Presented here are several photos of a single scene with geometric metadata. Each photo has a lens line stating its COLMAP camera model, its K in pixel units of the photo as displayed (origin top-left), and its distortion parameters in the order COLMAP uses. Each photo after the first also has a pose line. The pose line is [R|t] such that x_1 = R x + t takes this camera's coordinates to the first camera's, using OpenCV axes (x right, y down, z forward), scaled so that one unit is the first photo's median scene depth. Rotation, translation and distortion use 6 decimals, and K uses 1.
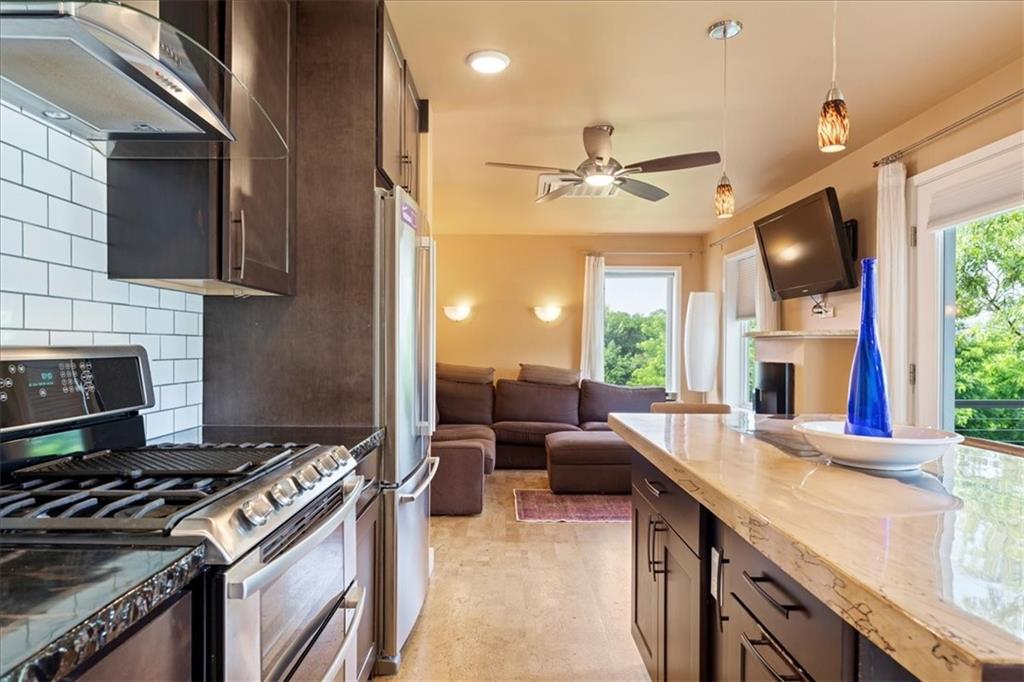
lens RADIAL K [[618.8, 0, 509.5], [0, 618.8, 350.1], [0, 0, 1]] dist [0.001667, 0.002085]
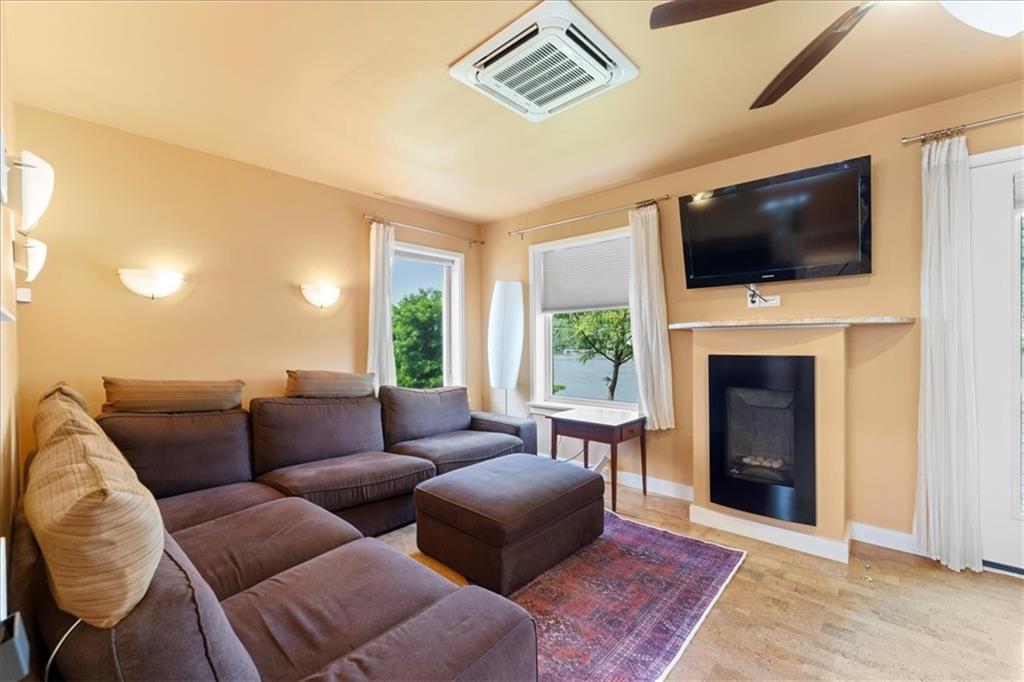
lens RADIAL K [[435.5, 0, 516.7], [0, 435.5, 340.7], [0, 0, 1]] dist [0.001629, 0.000163]
pose [[0.671234, -0.009851, 0.741180, -0.474293], [0.015597, 0.999878, -0.000836, -0.013263], [-0.741082, 0.012122, 0.671305, 1.583609]]
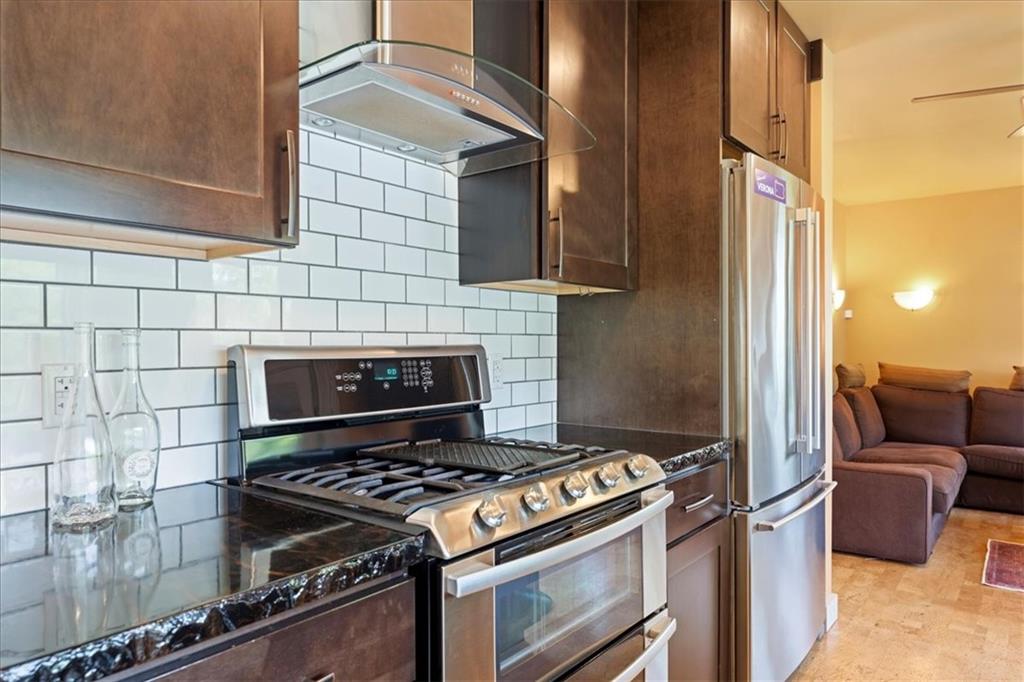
lens RADIAL K [[676.1, 0, 516.9], [0, 676.1, 344.1], [0, 0, 1]] dist [0.001714, 0.004237]
pose [[0.788976, -0.008053, -0.614371, 0.136687], [0.004342, 0.999962, -0.007532, 0.000262], [0.614408, 0.003275, 0.788982, 0.080522]]
